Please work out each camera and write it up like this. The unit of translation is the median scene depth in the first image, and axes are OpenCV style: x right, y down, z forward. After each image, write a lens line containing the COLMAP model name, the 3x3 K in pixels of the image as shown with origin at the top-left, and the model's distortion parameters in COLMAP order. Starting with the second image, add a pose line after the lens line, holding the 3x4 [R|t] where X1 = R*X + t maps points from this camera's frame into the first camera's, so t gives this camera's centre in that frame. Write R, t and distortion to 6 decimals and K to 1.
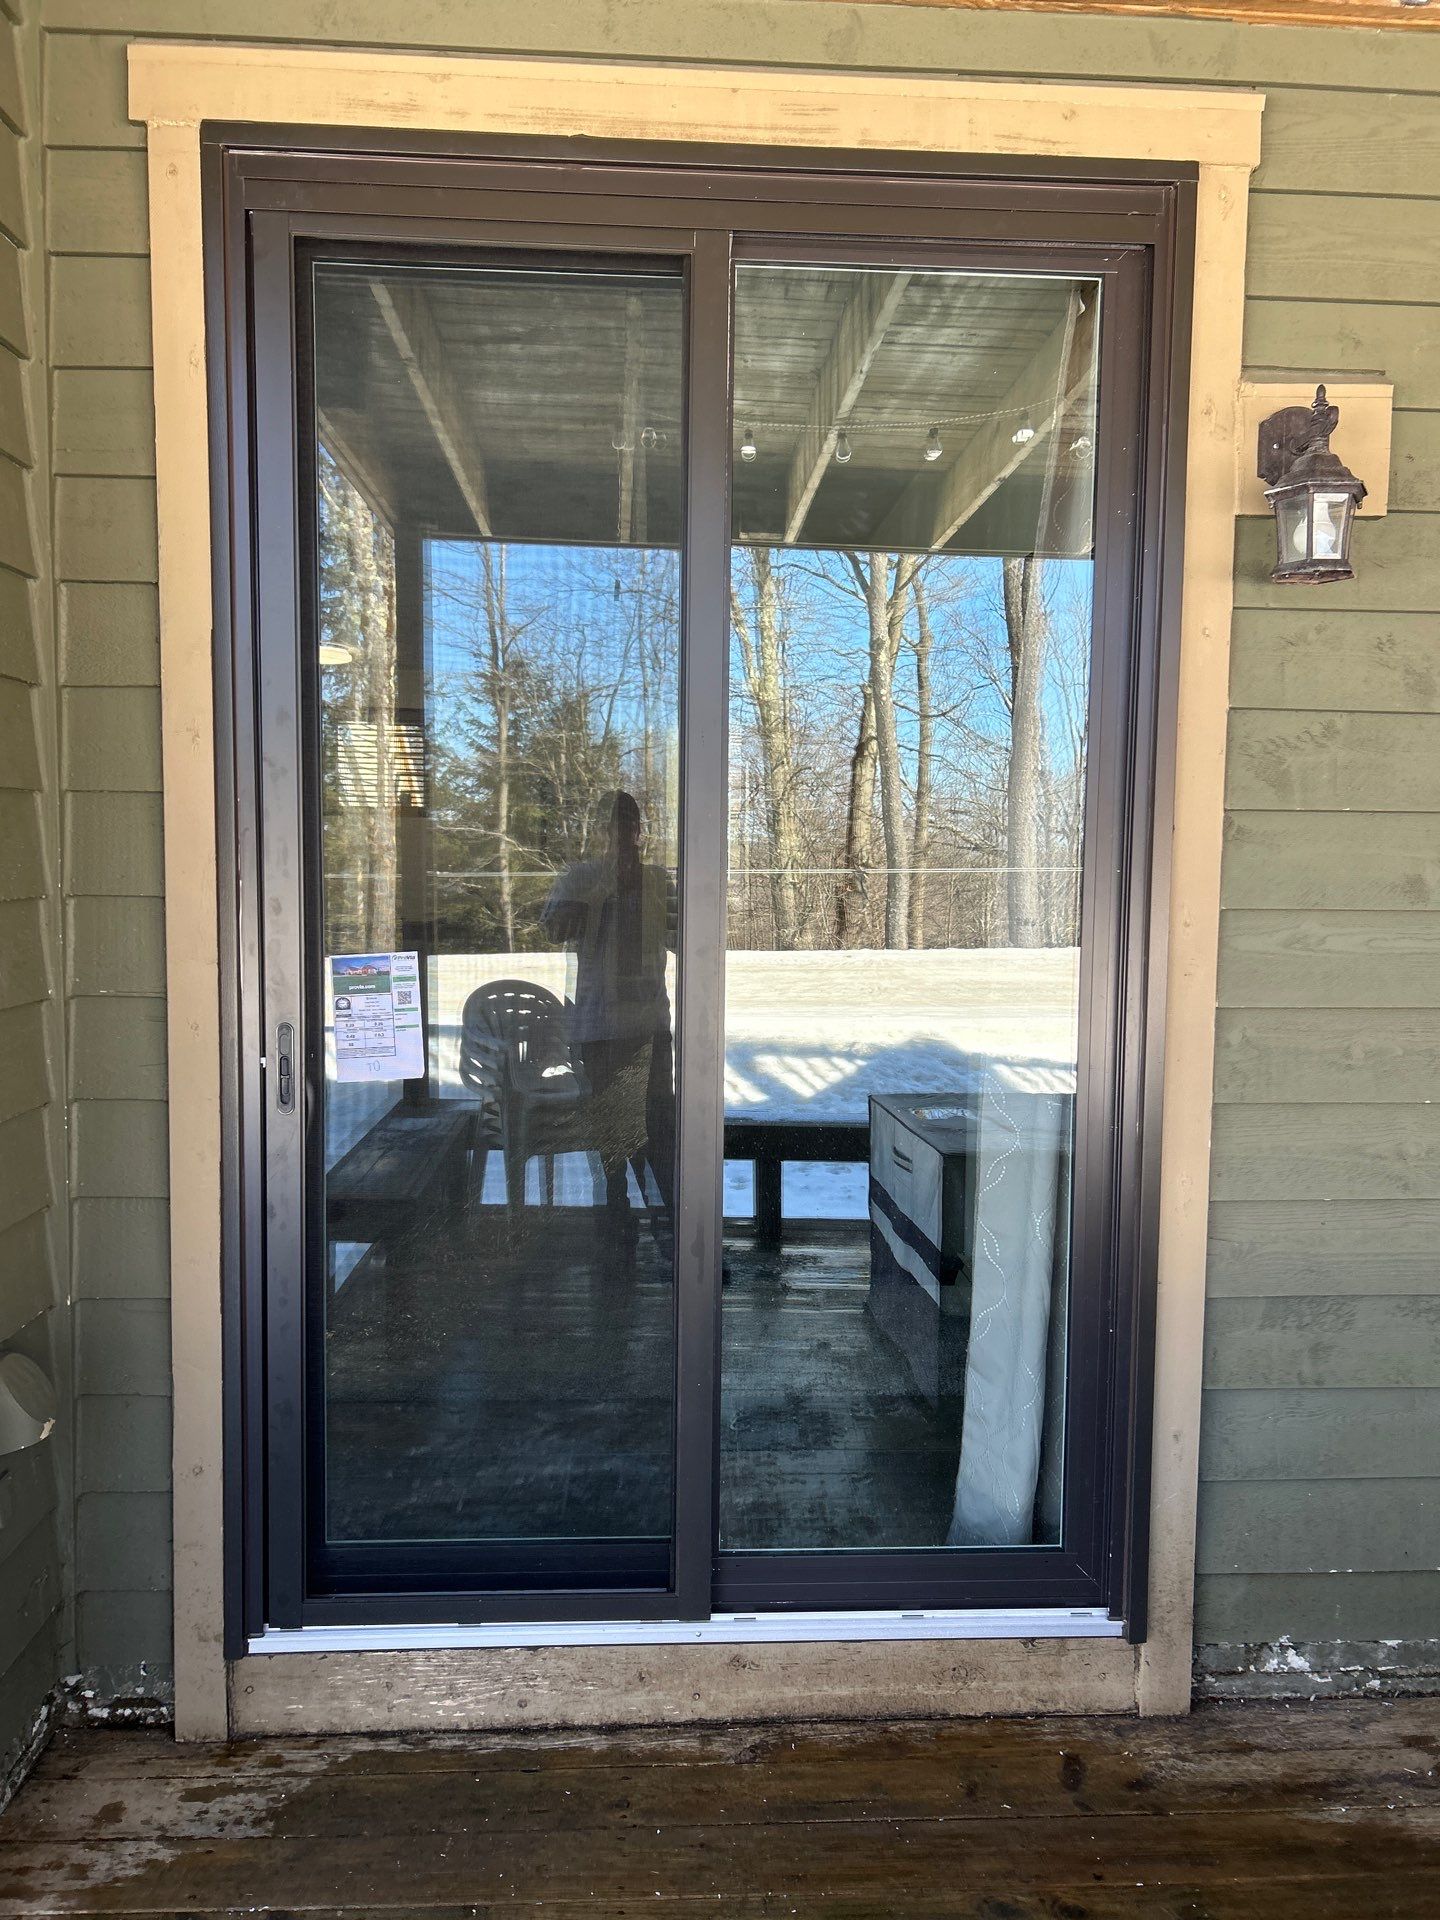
lens RADIAL K [[1423.7, 0, 709.9], [0, 1423.7, 966.0], [0, 0, 1]] dist [0.038013, -0.034370]
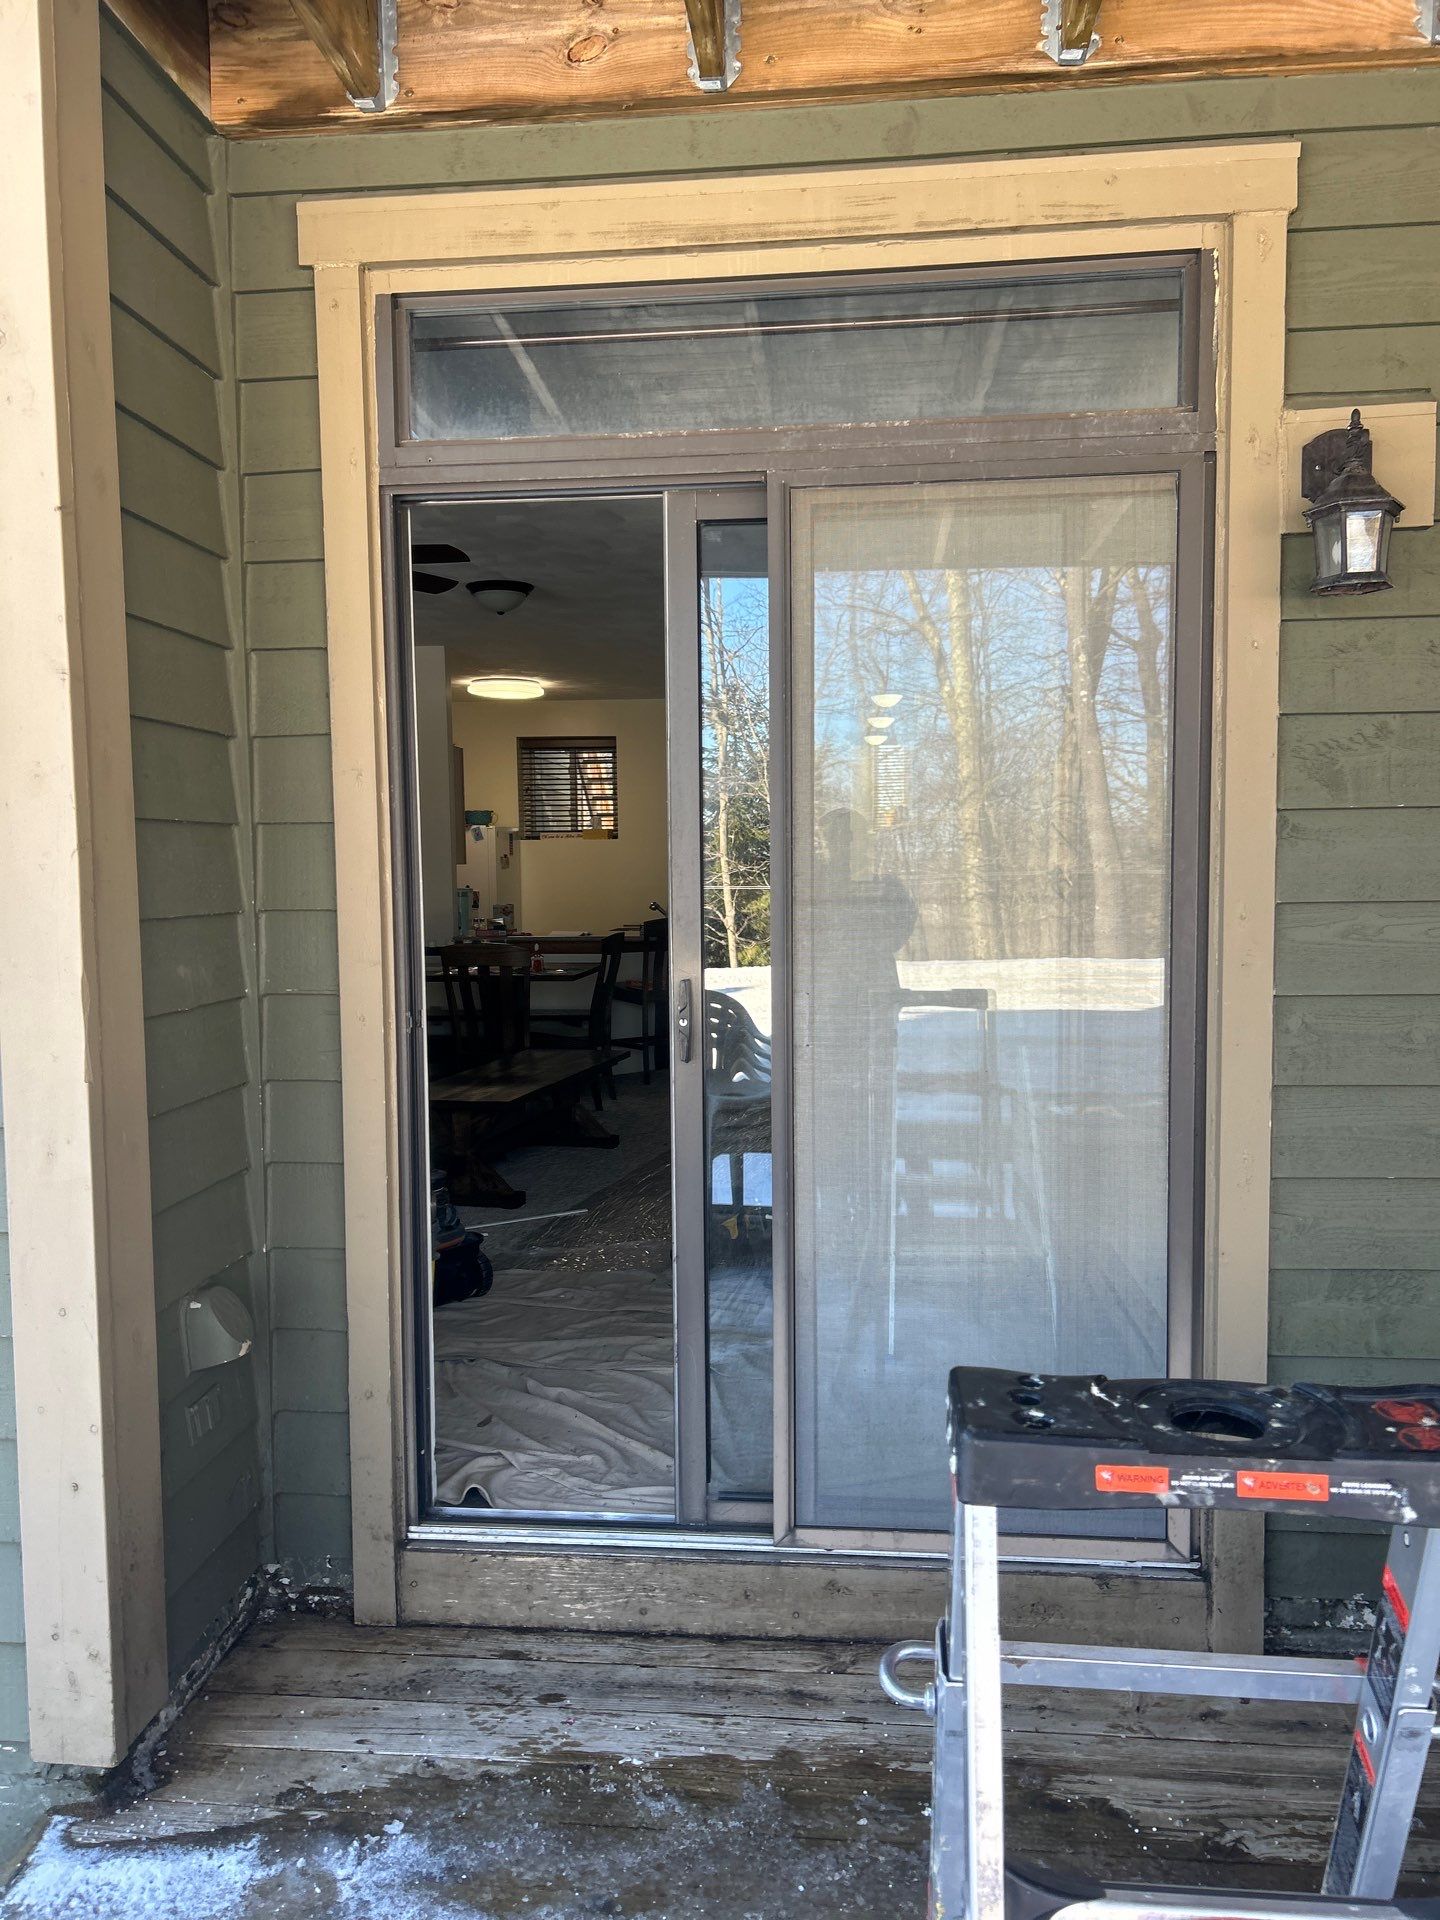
lens RADIAL K [[1423.7, 0, 690.1], [0, 1423.7, 978.7], [0, 0, 1]] dist [0.038013, -0.034370]
pose [[0.987281, -0.011845, -0.158543, 0.093924], [0.011117, 0.999923, -0.005479, 0.017806], [0.158596, 0.003647, 0.987337, -0.122046]]
